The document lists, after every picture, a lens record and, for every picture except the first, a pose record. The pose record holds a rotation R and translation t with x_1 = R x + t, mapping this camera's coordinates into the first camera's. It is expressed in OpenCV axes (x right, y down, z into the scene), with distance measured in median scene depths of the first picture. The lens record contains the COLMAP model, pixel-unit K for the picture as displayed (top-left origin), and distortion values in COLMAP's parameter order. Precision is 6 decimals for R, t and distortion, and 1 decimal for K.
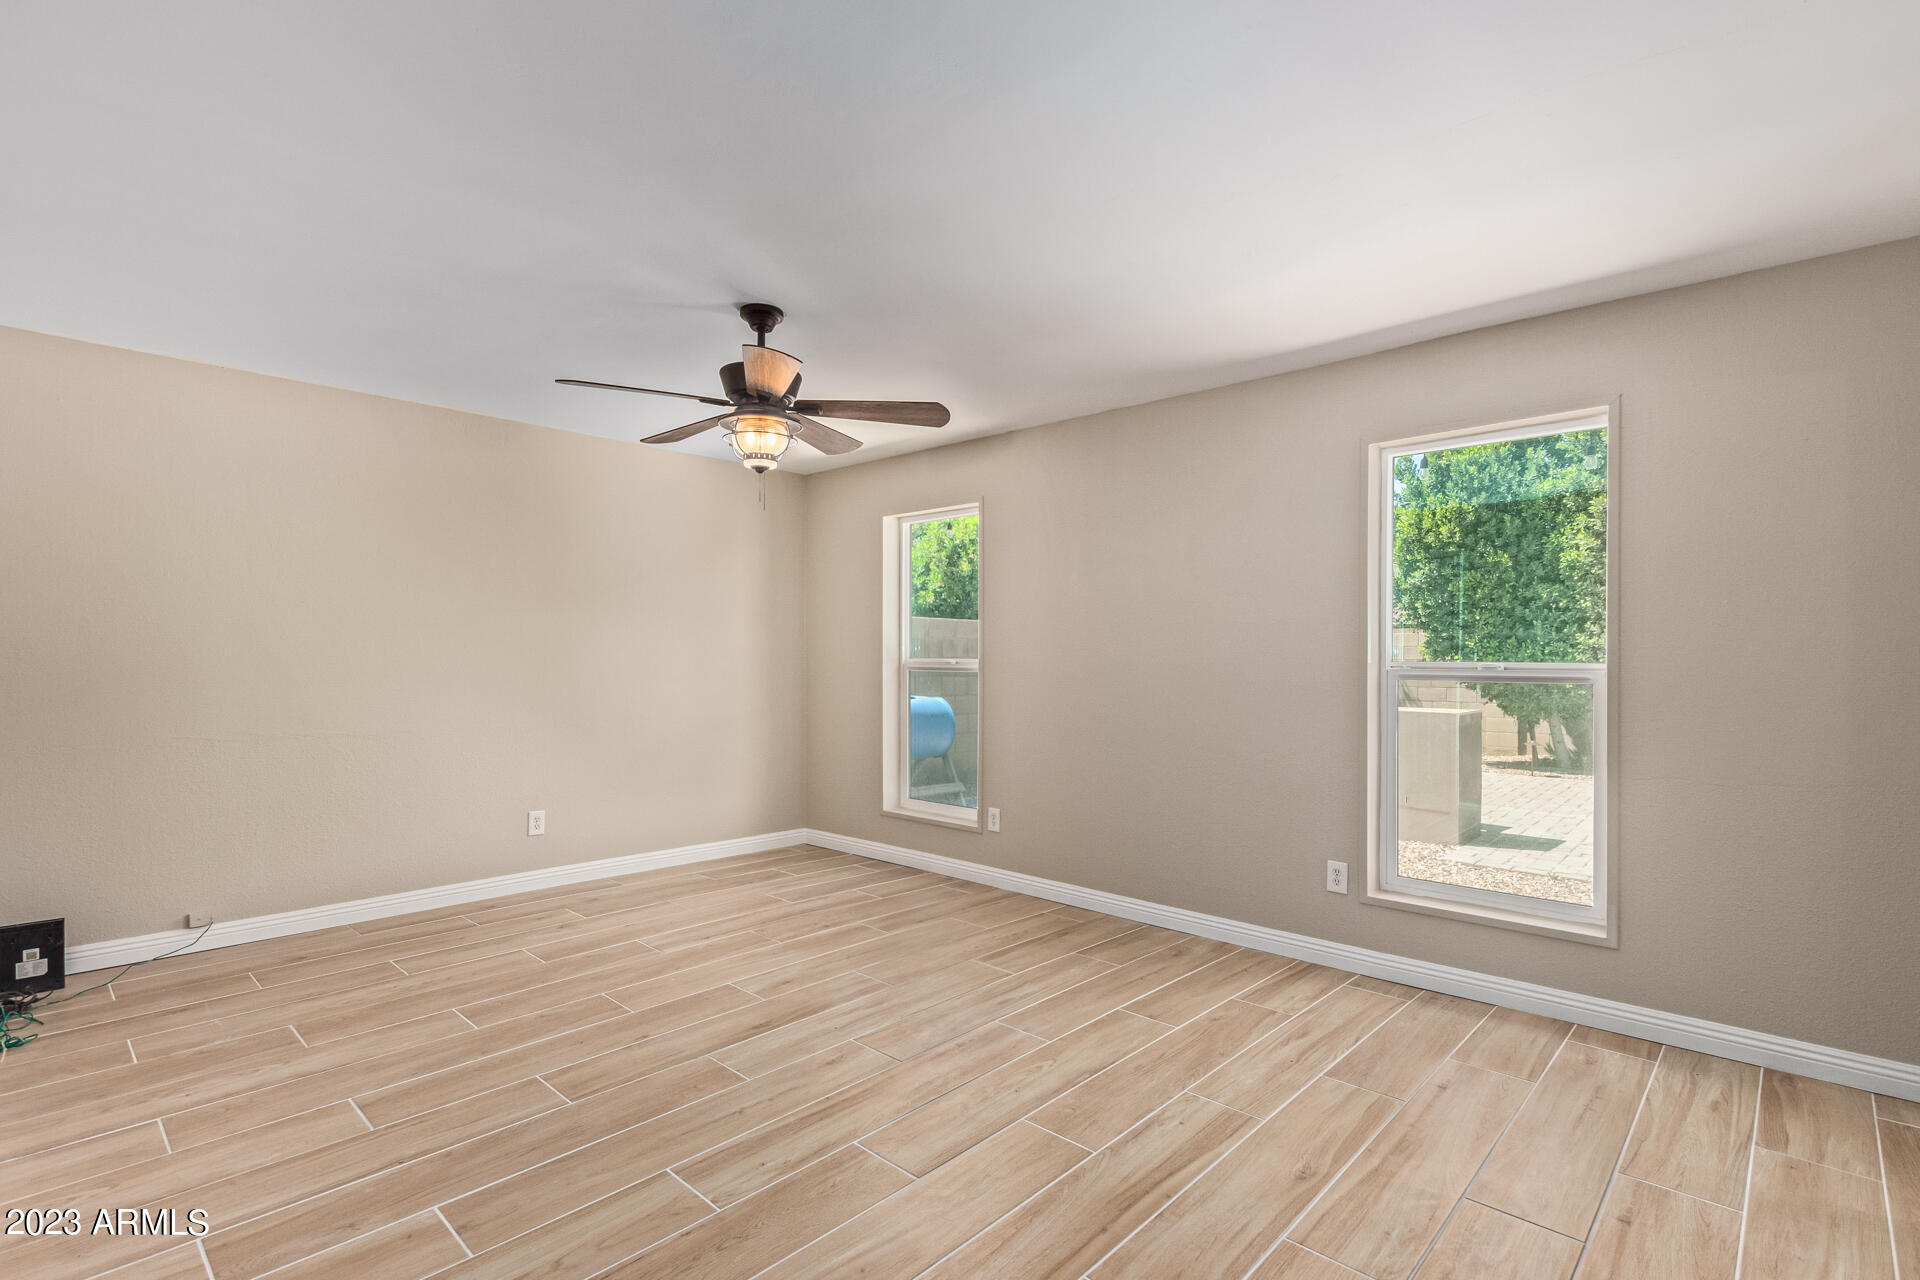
lens RADIAL K [[901.0, 0, 969.8], [0, 901.0, 655.1], [0, 0, 1]] dist [0.003481, 0.000740]
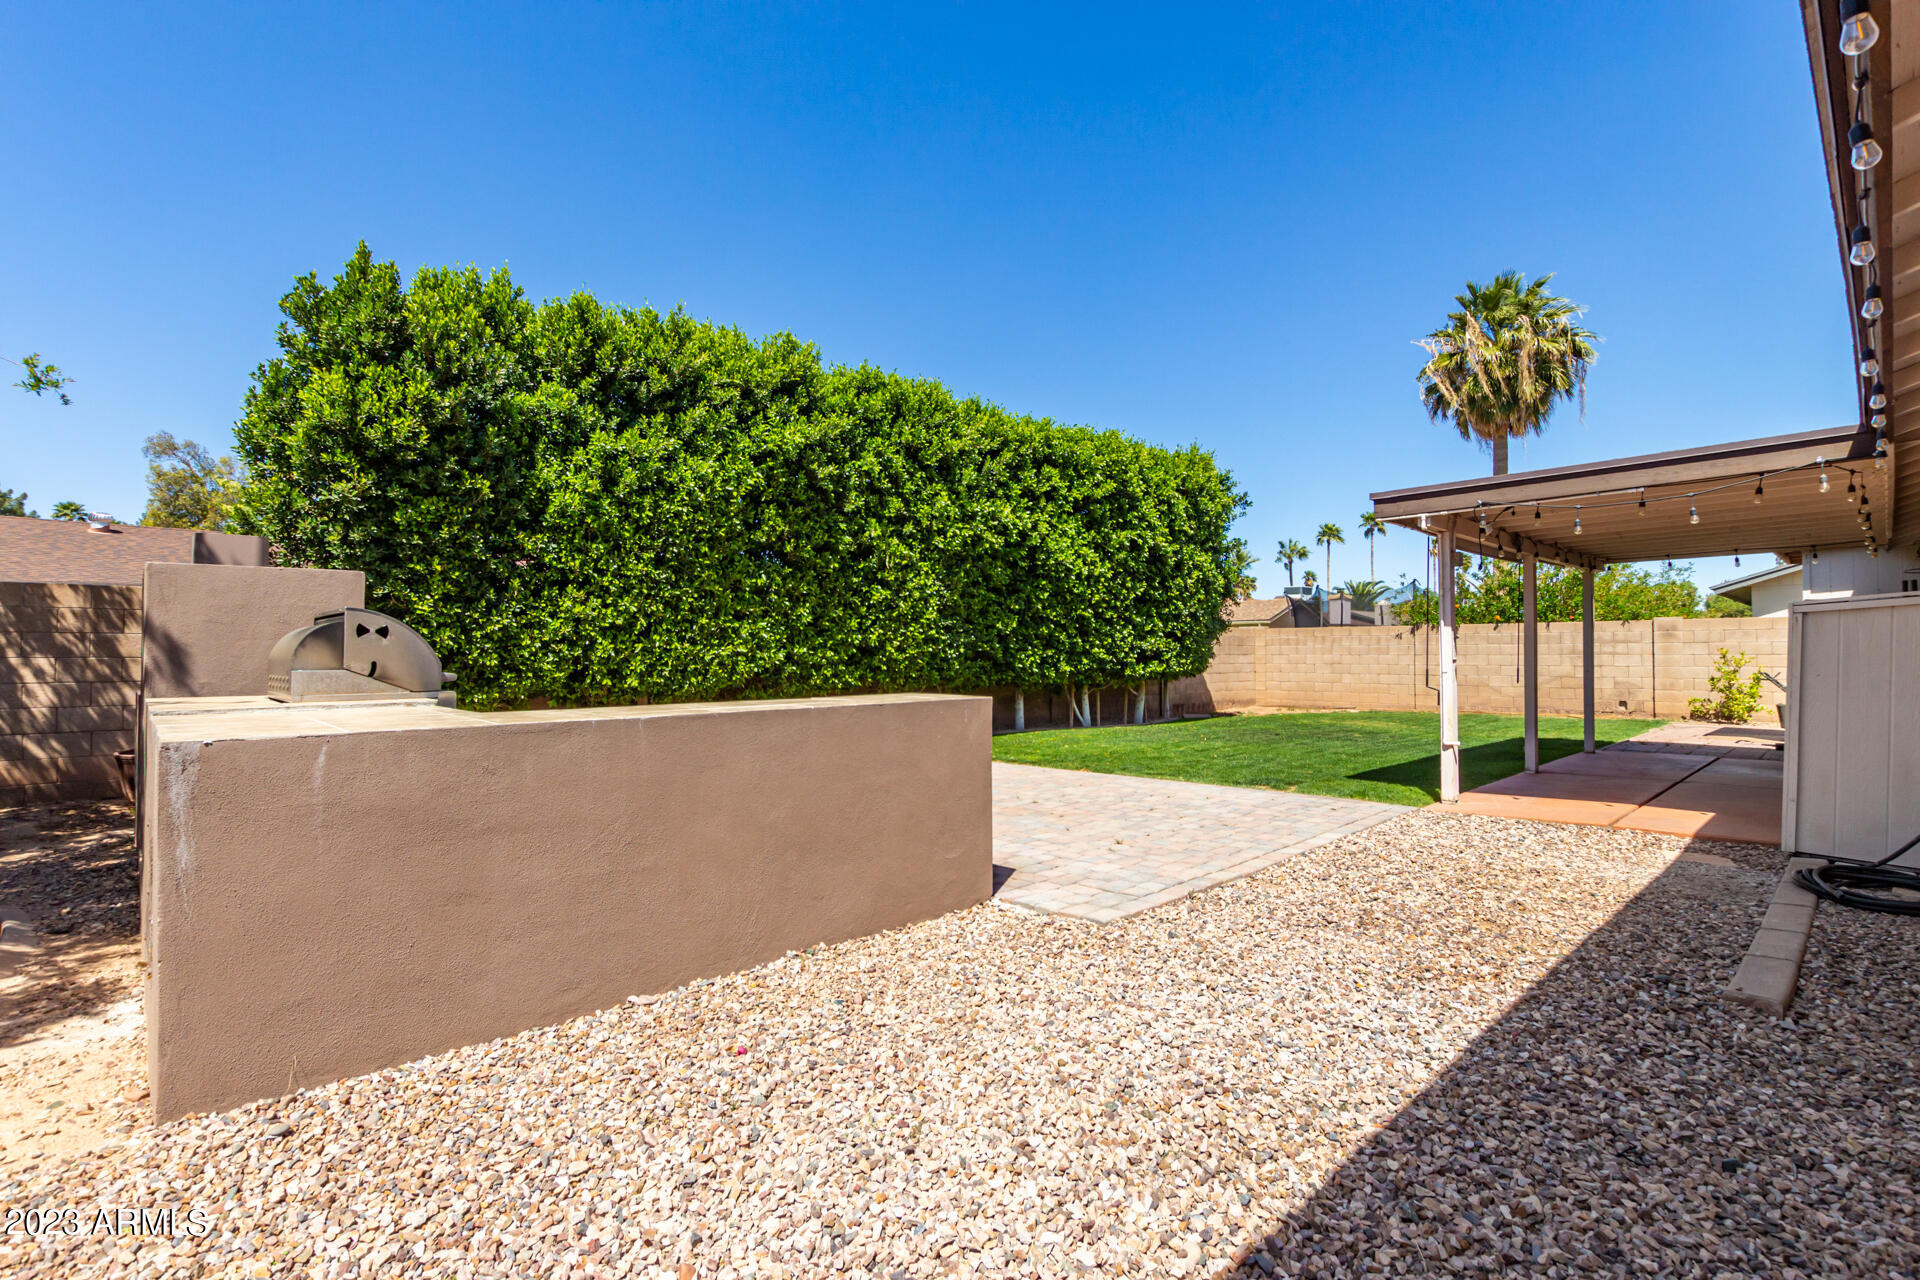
lens RADIAL K [[881.2, 0, 997.9], [0, 881.2, 631.9], [0, 0, 1]] dist [0.004023, -0.001661]
pose [[0.062624, 0.019536, 0.997846, -0.066126], [-0.002450, 0.999808, -0.019420, 0.018383], [-0.998034, -0.001229, 0.062660, 0.578350]]
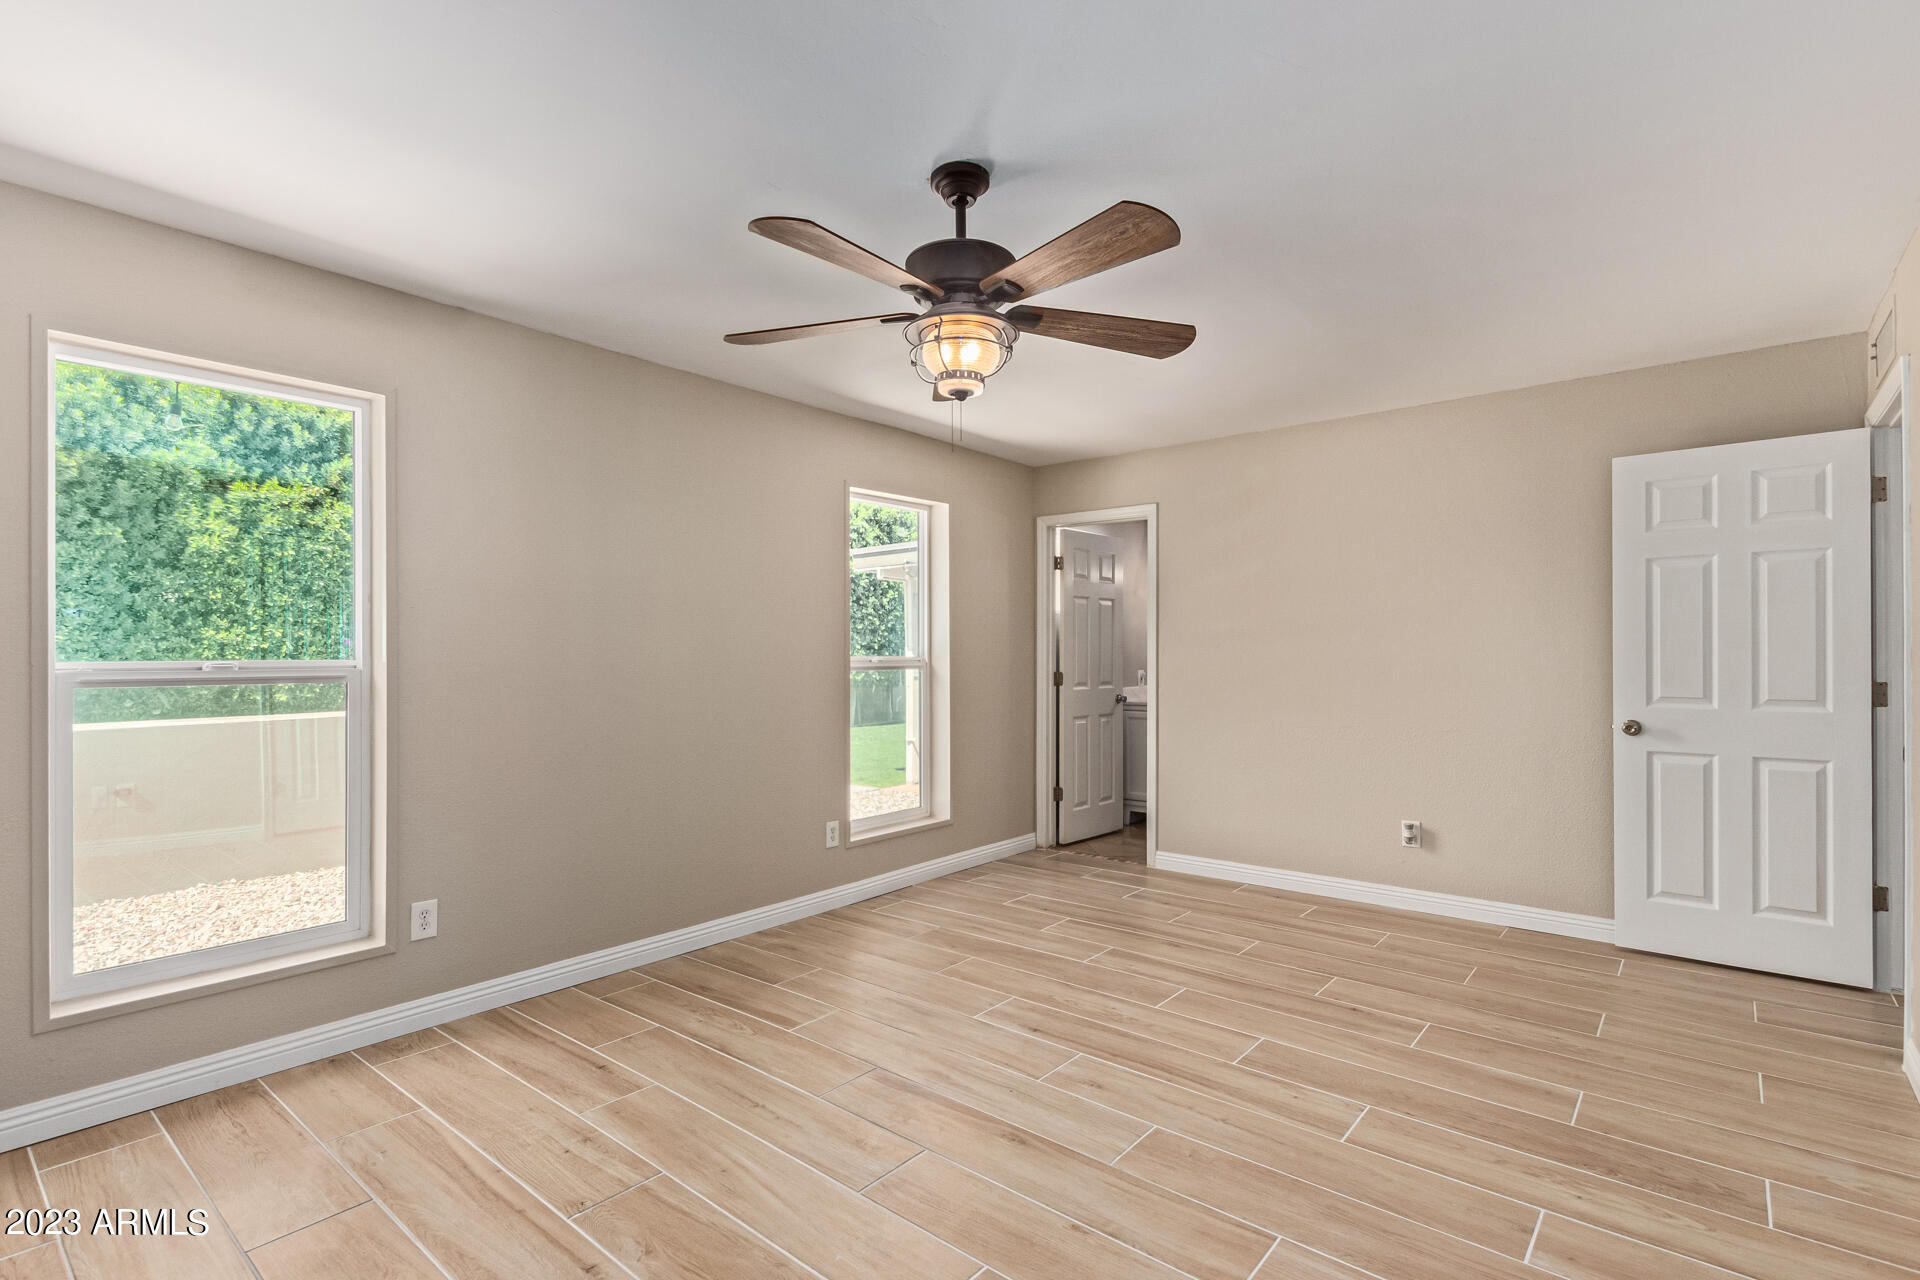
lens RADIAL K [[881.2, 0, 970.2], [0, 881.2, 644.9], [0, 0, 1]] dist [0.004023, -0.001661]
pose [[-0.044866, 0.005393, 0.998978, -0.248625], [0.000656, 0.999985, -0.005369, -0.000979], [-0.998993, 0.000415, -0.044869, 0.272451]]
